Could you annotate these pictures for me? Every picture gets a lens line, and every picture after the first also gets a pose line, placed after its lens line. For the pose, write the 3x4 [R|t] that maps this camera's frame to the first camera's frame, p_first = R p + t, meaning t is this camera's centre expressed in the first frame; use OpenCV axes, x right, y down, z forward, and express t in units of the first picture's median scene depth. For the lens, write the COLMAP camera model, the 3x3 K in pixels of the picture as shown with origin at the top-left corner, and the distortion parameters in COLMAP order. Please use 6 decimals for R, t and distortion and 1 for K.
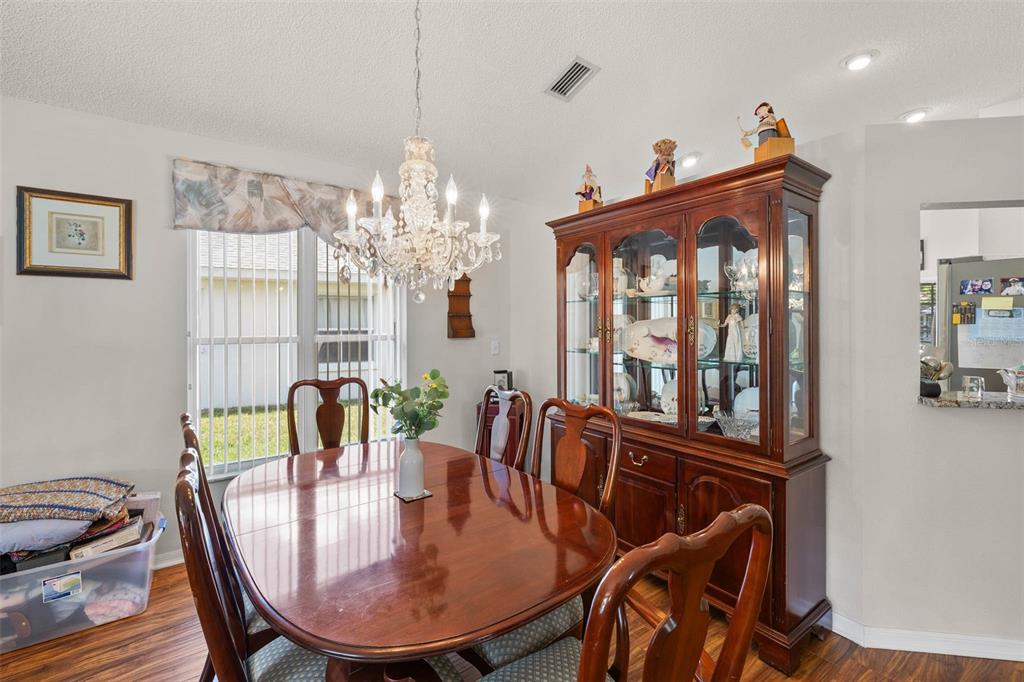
lens RADIAL K [[436.3, 0, 508.5], [0, 436.3, 334.2], [0, 0, 1]] dist [-0.000675, 0.000119]
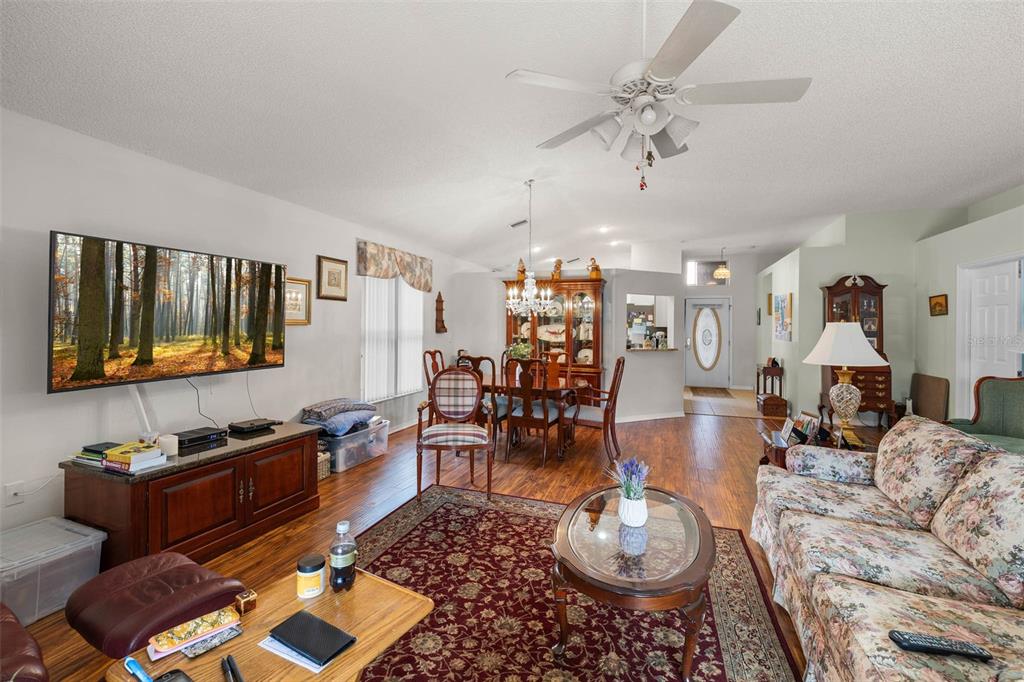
lens RADIAL K [[436.3, 0, 508.5], [0, 436.3, 334.2], [0, 0, 1]] dist [-0.000675, 0.000119]
pose [[0.836257, 0.003797, 0.548325, -1.156720], [-0.003448, 0.999993, -0.001666, 0.022491], [-0.548327, -0.000497, 0.836264, -0.919826]]
